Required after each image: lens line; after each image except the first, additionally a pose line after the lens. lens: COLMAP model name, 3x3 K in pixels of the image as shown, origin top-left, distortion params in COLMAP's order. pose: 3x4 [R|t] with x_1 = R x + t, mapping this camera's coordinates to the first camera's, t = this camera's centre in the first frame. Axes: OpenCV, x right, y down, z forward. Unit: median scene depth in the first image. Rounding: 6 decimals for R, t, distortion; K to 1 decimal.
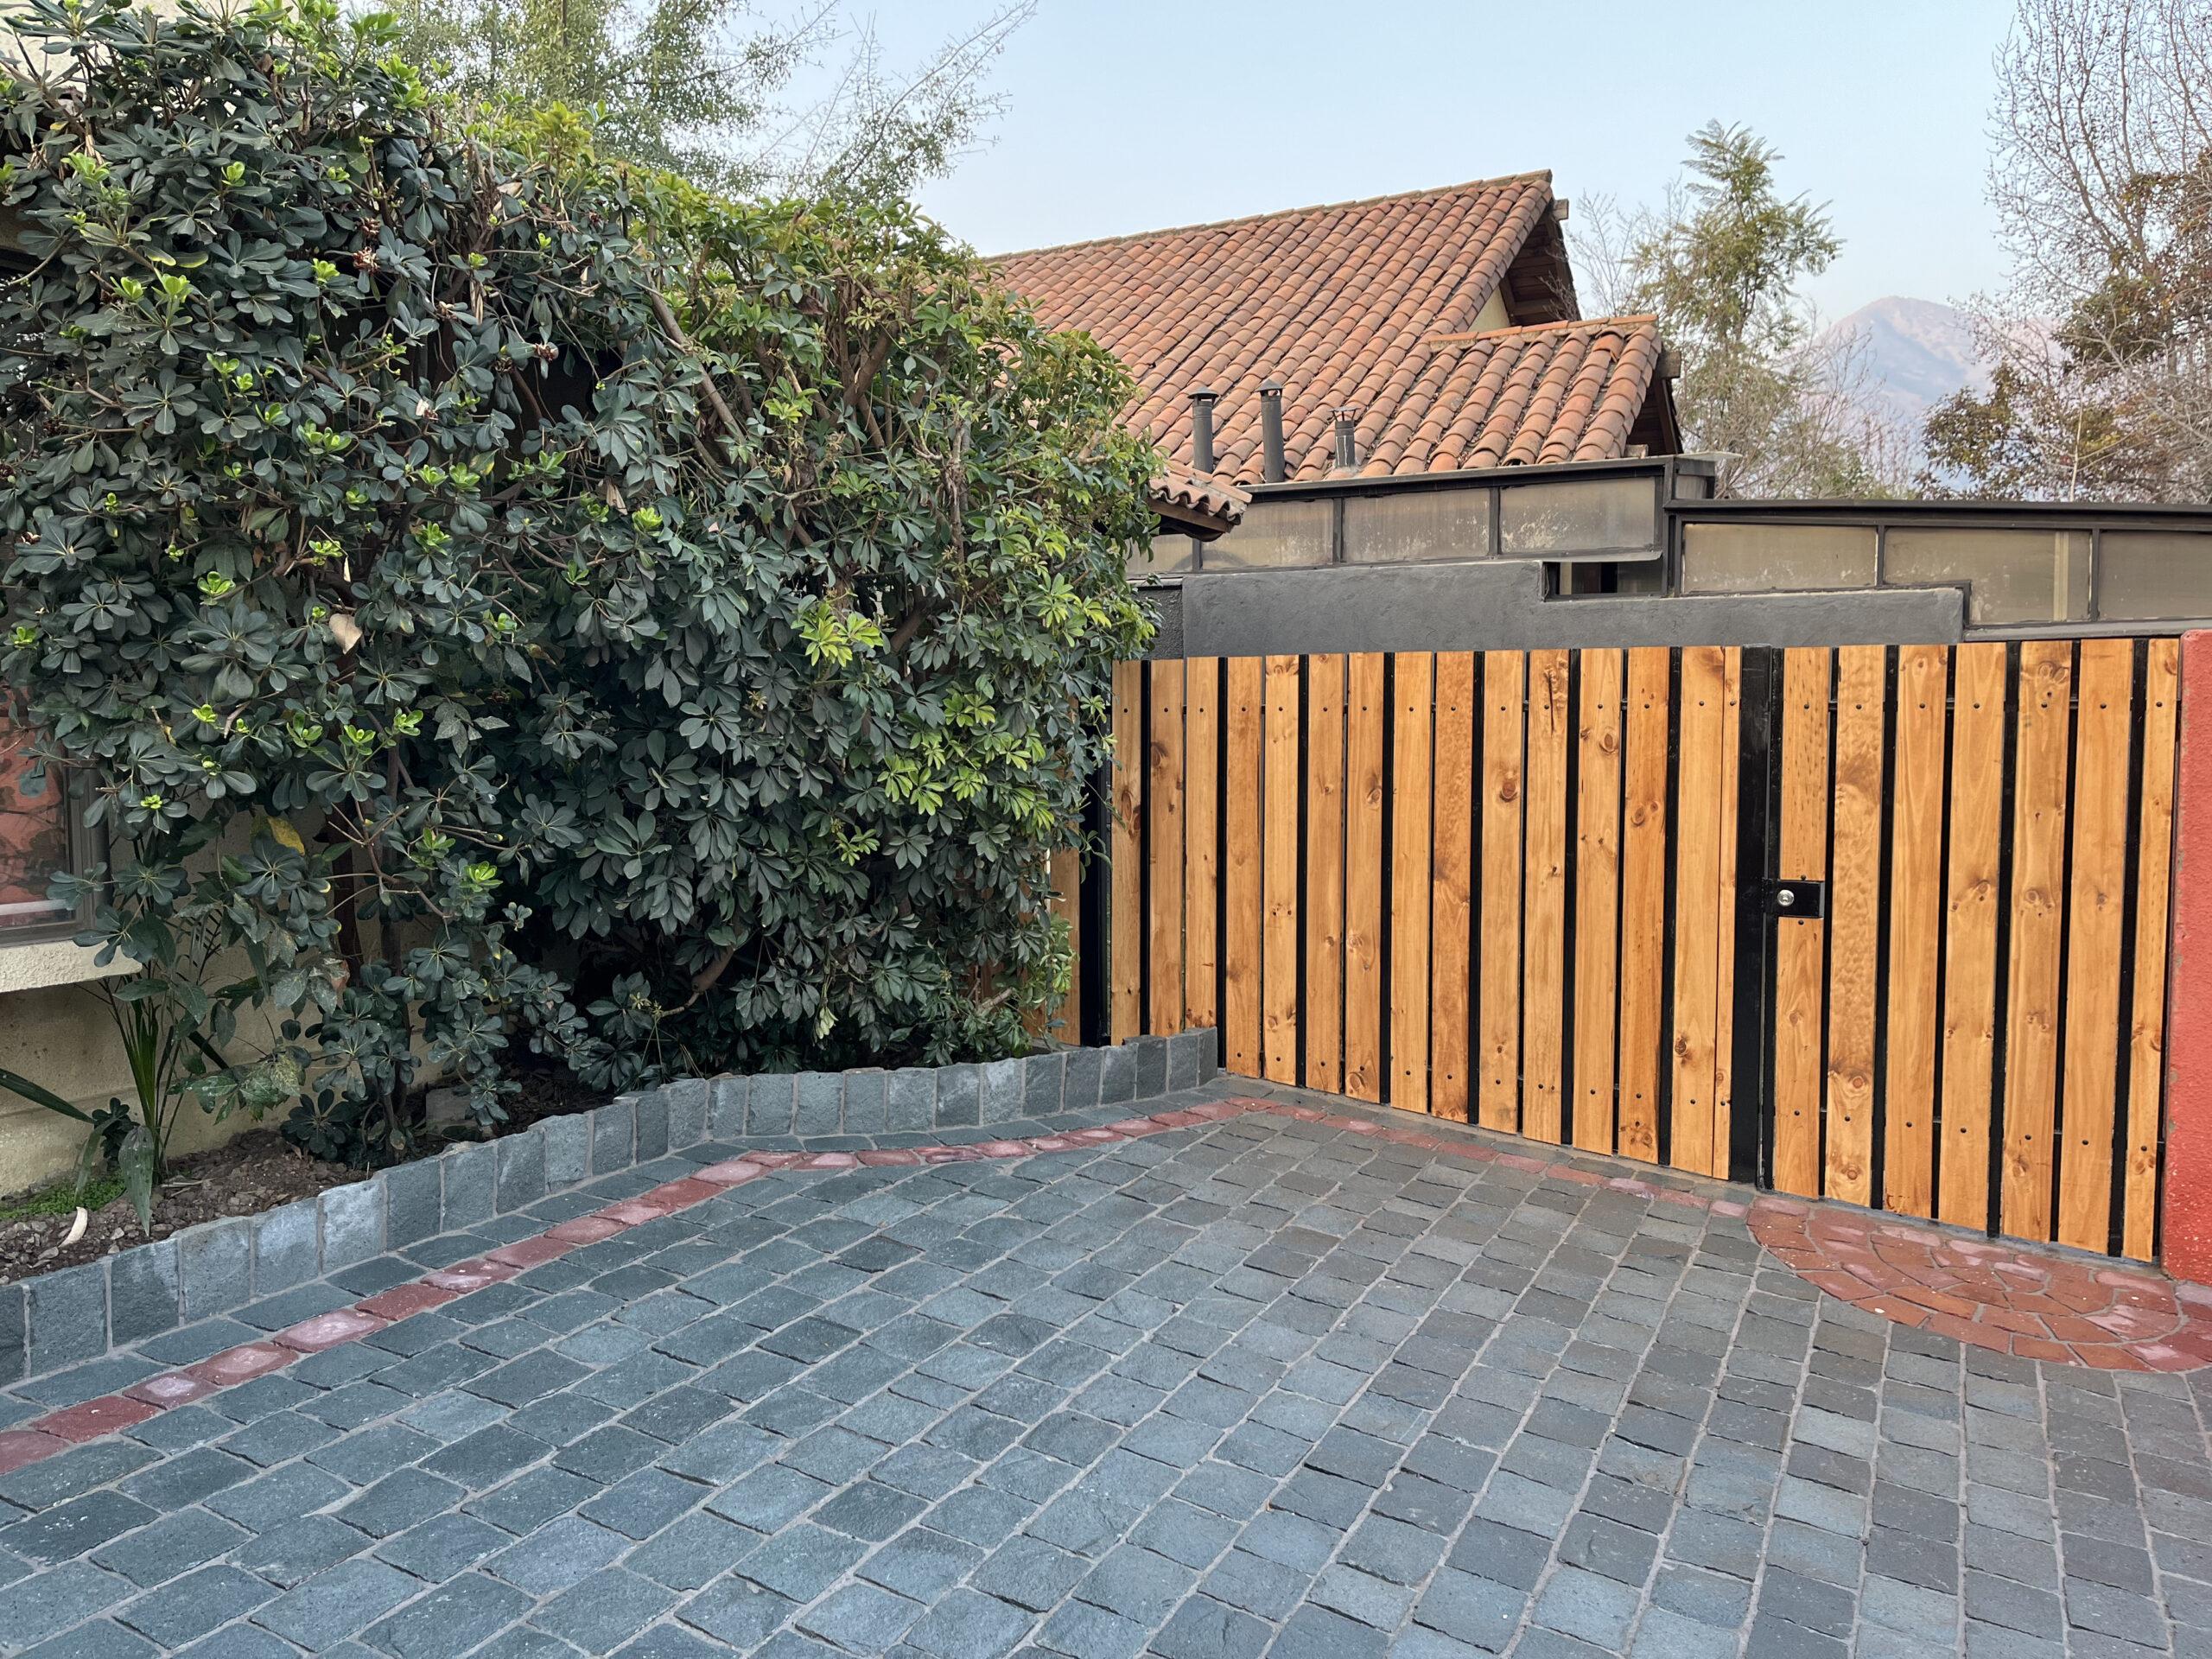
lens RADIAL K [[1668.5, 0, 1115.4], [0, 1668.5, 831.1], [0, 0, 1]] dist [0.048641, -0.048949]
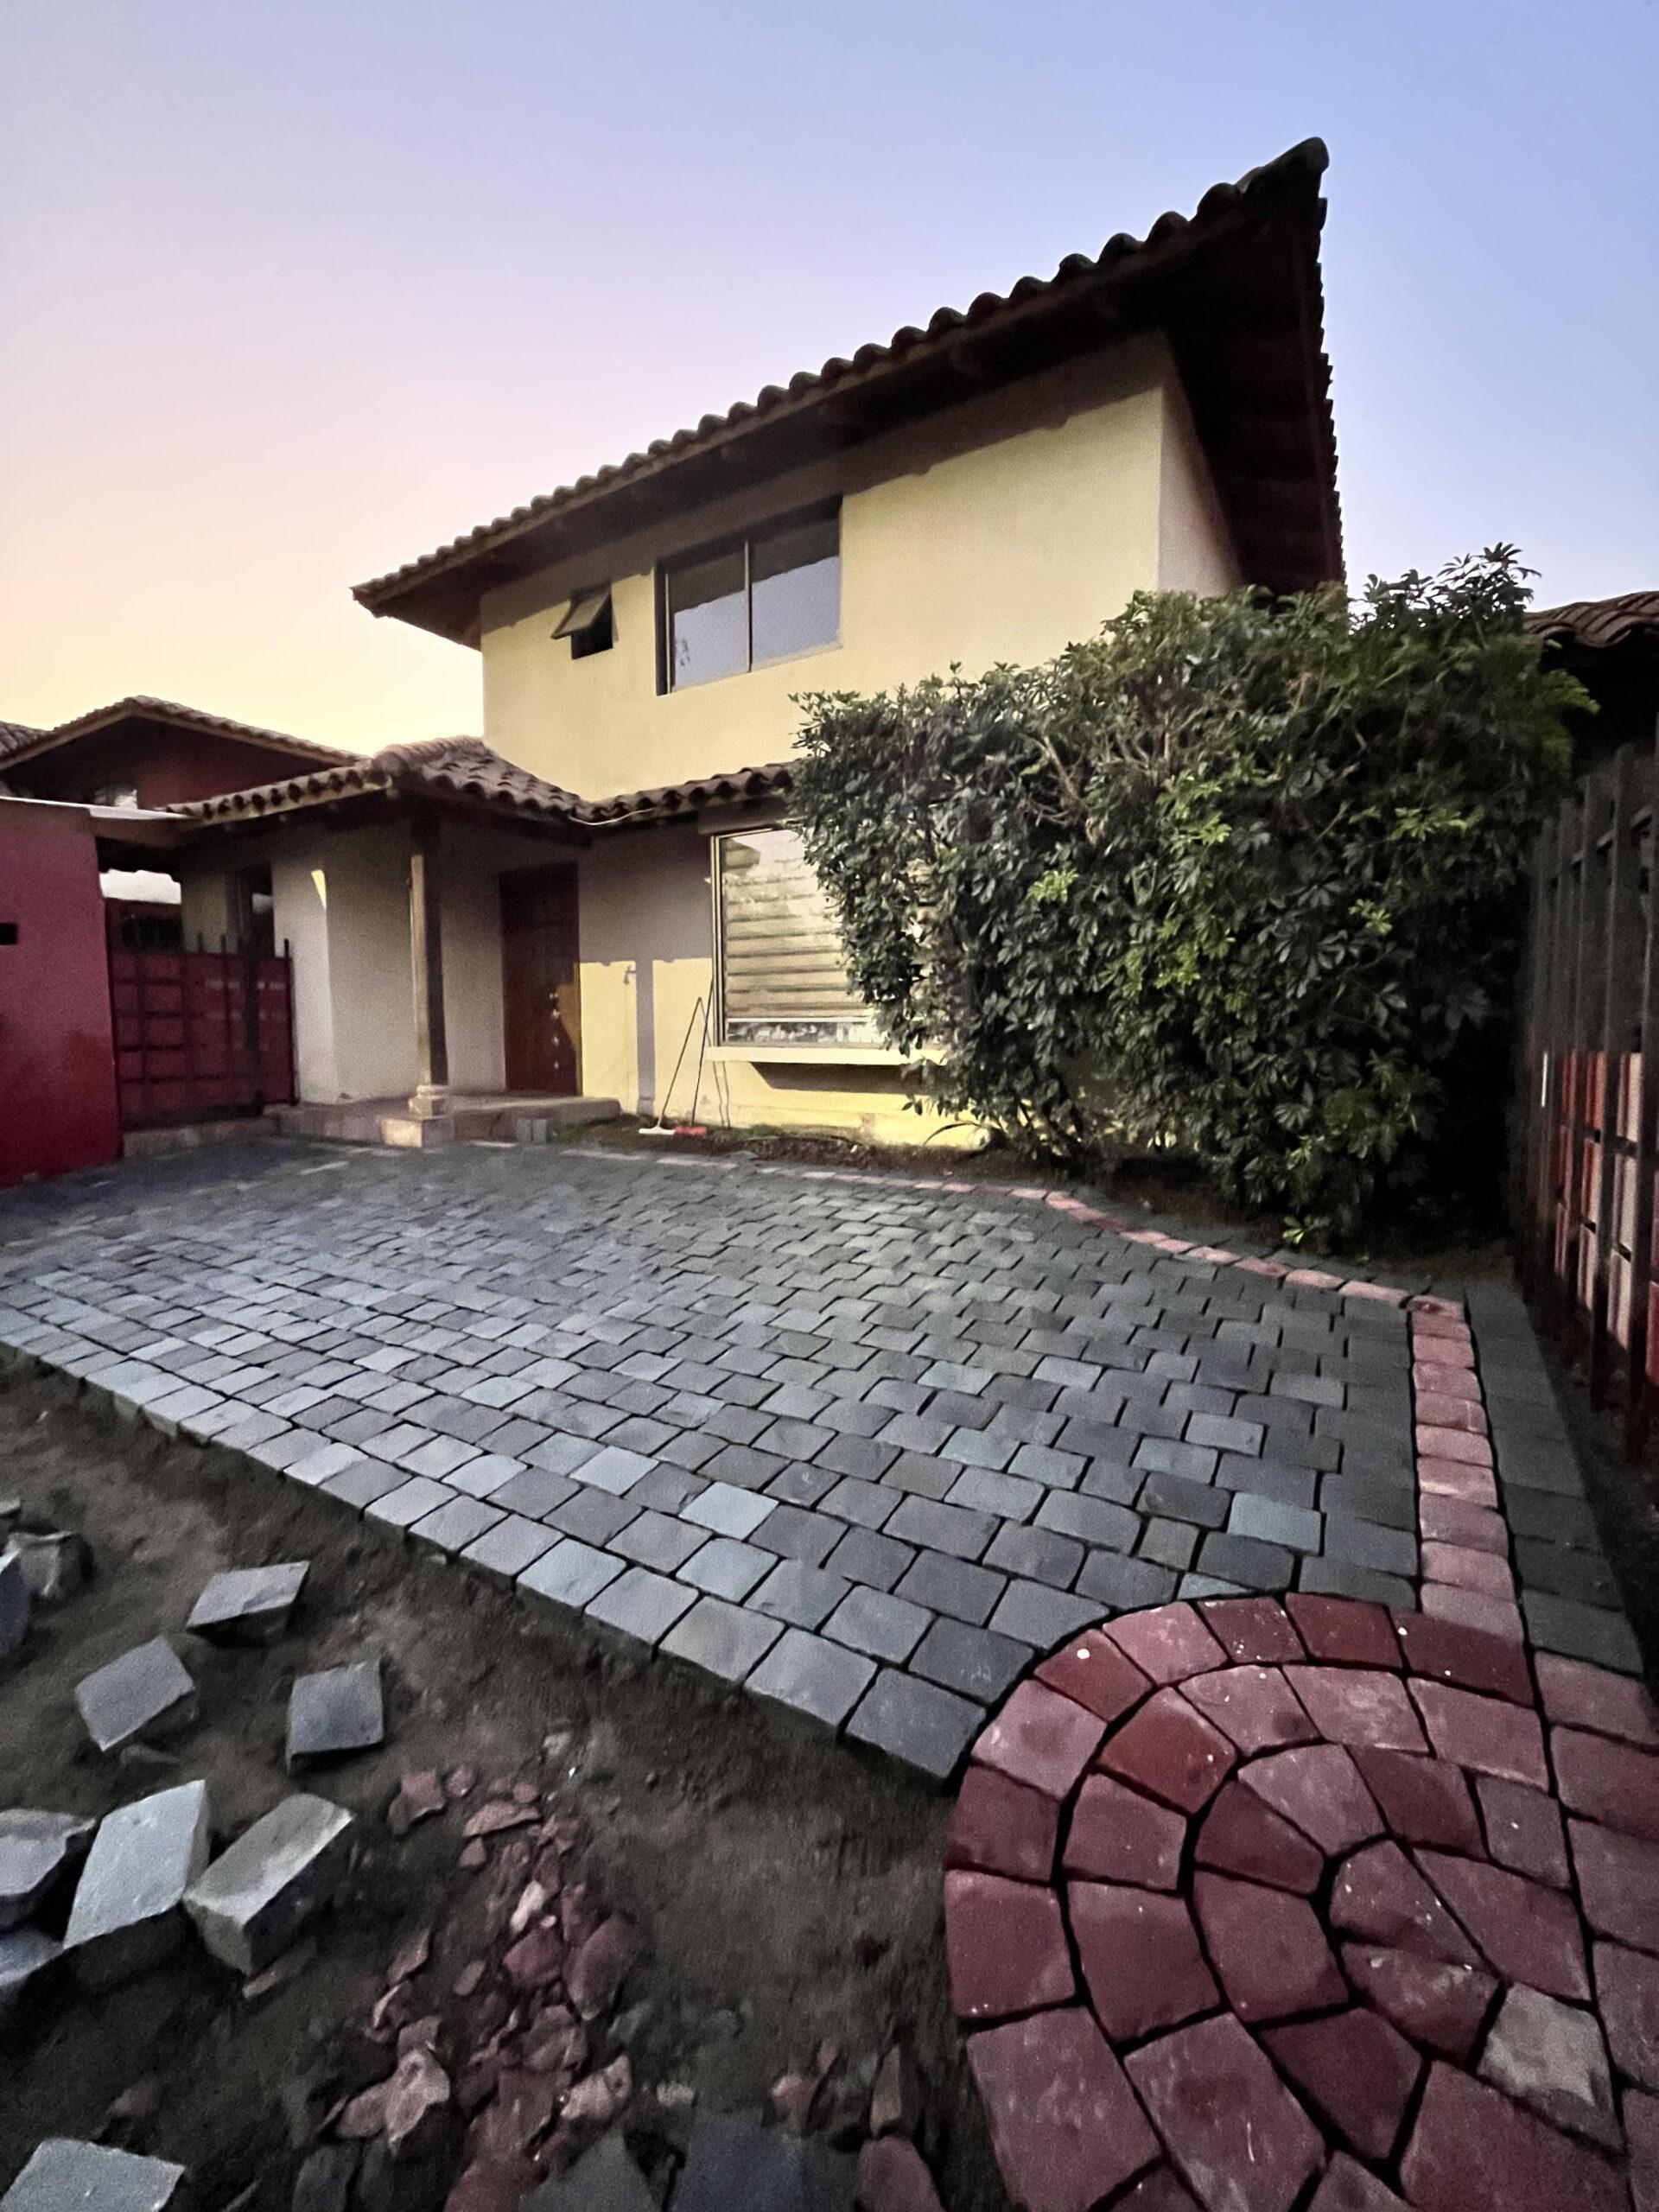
lens RADIAL K [[894.2, 0, 832.1], [0, 894.2, 1097.8], [0, 0, 1]] dist [-0.003523, -0.000789]
pose [[-0.085835, 0.083249, -0.992825, 0.677977], [-0.061303, 0.994174, 0.088662, 0.020133], [0.994422, 0.068473, -0.080231, 0.753017]]
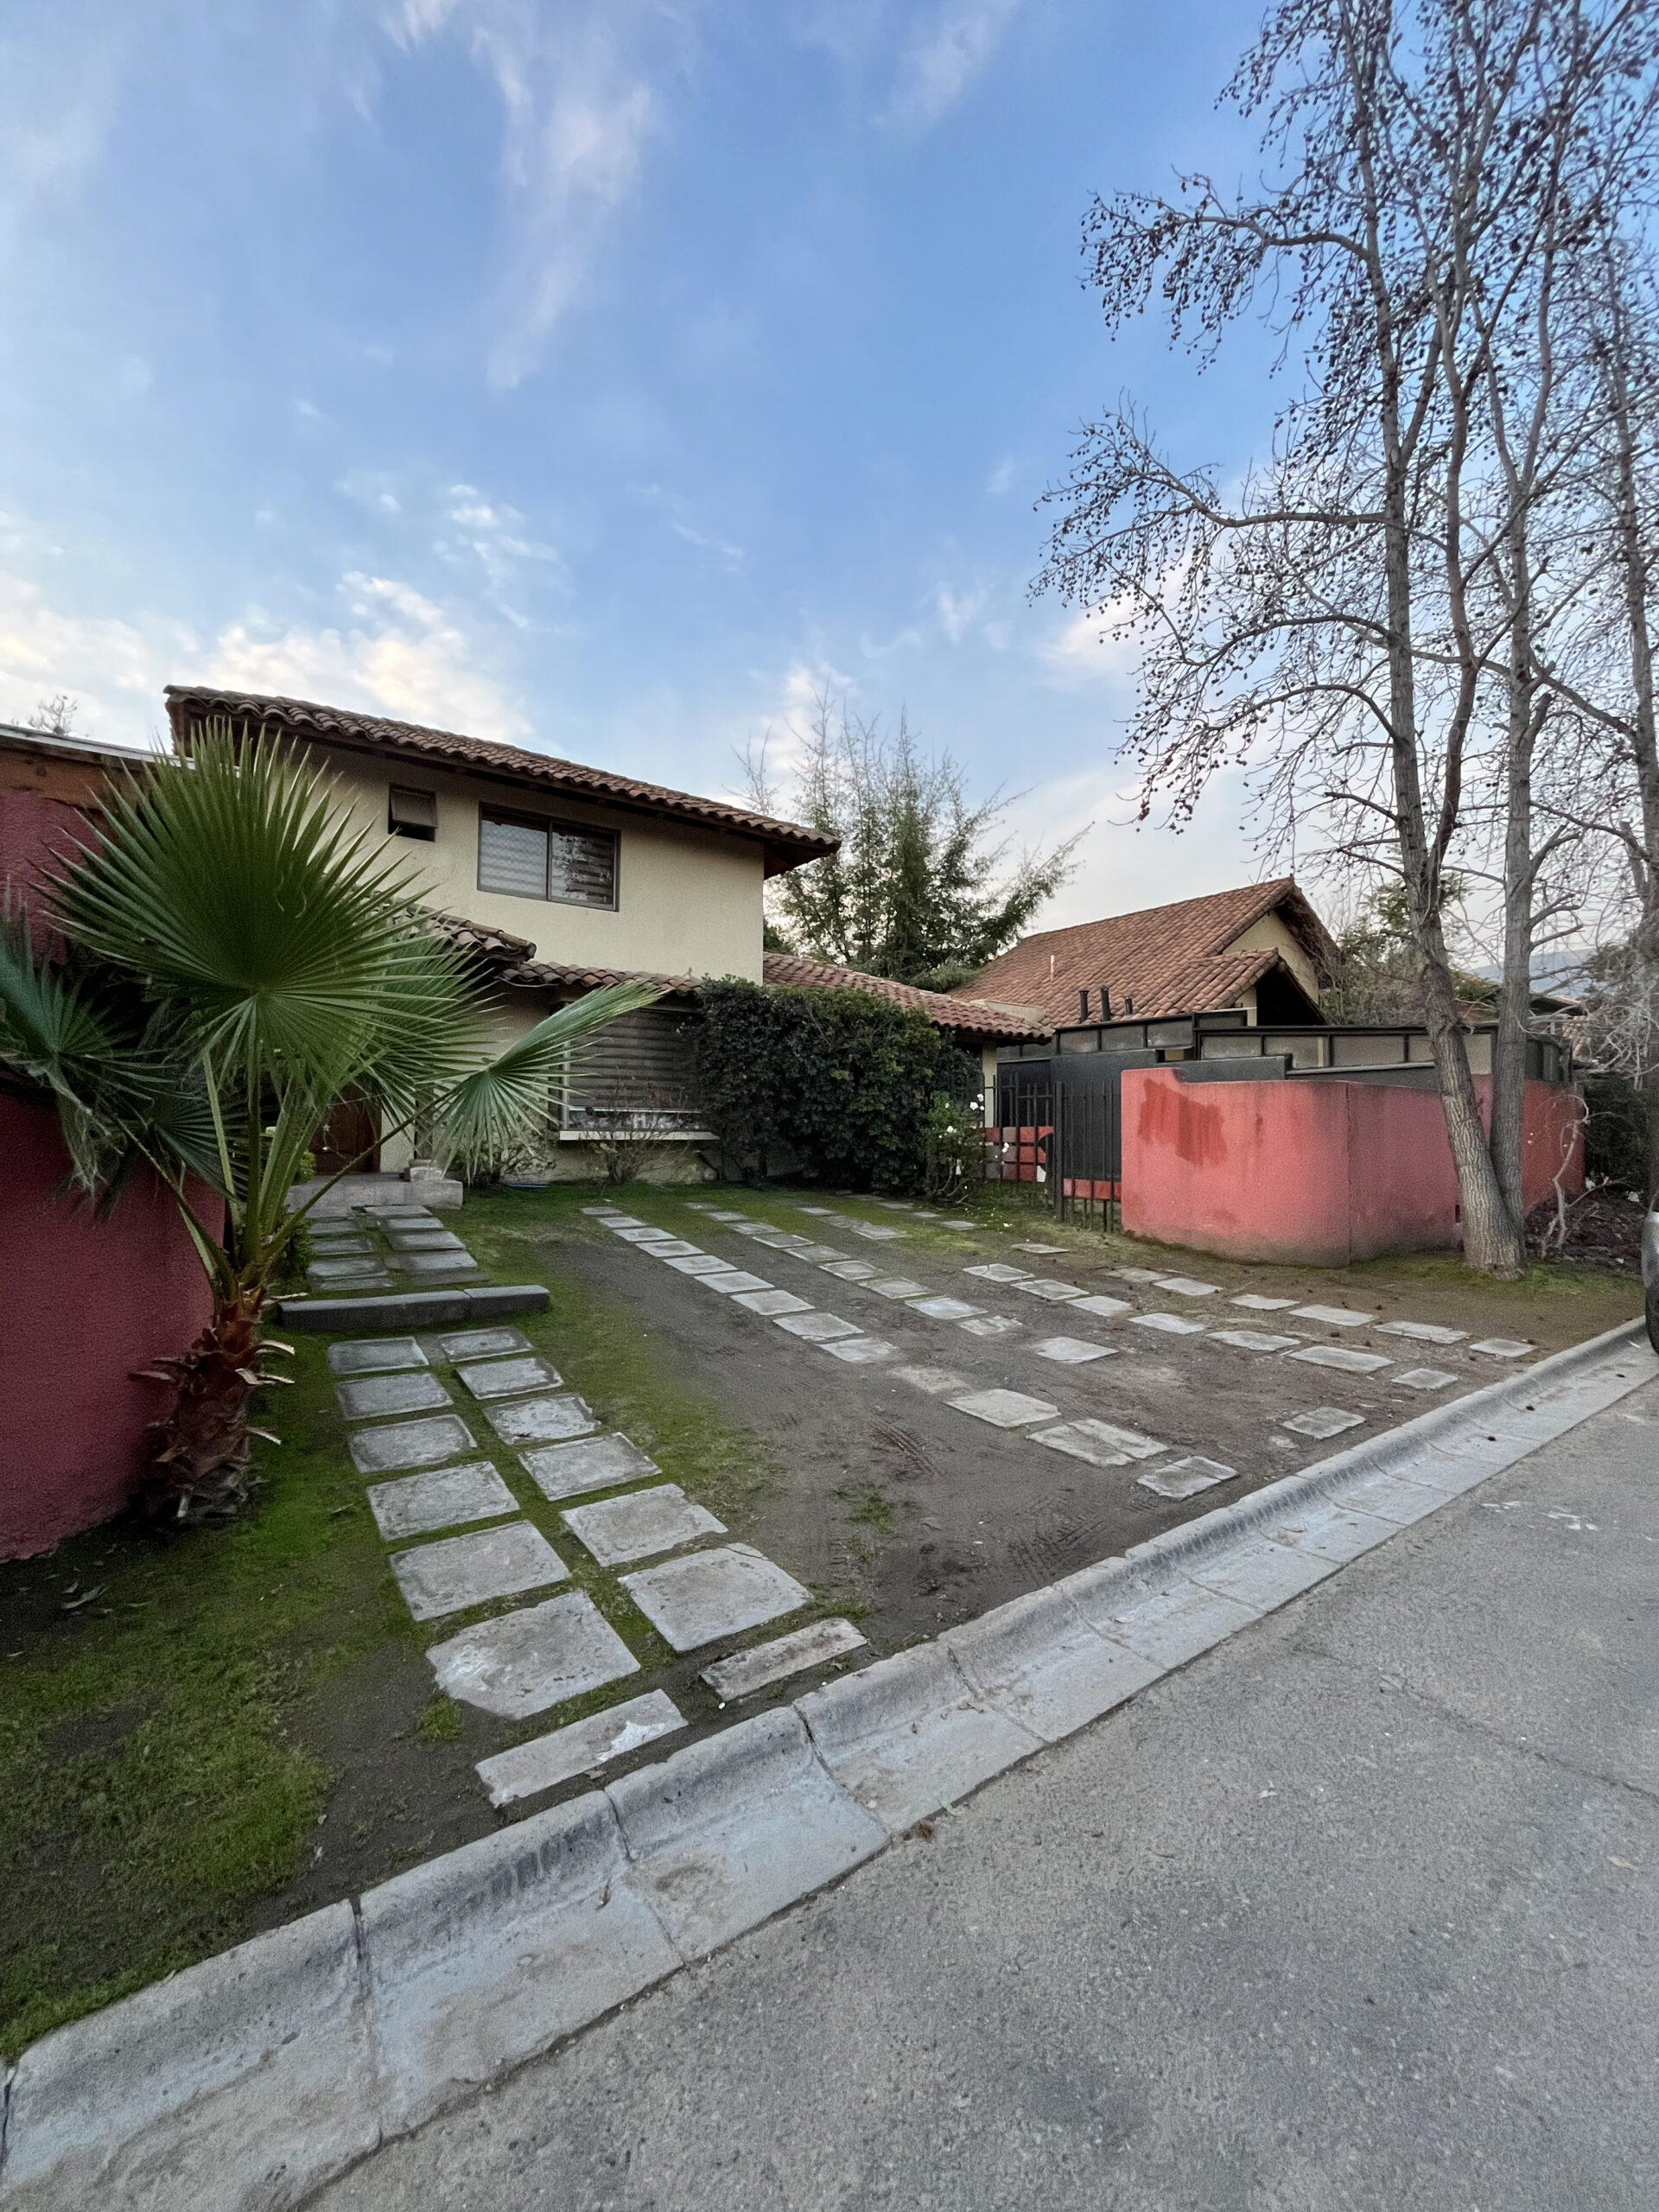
lens RADIAL K [[894.2, 0, 835.5], [0, 894.2, 1102.5], [0, 0, 1]] dist [-0.003523, -0.000789]
pose [[0.883225, -0.003442, -0.468936, 0.947688], [-0.041367, 0.995503, -0.085221, 0.165806], [0.467121, 0.094668, 0.879111, -1.185645]]
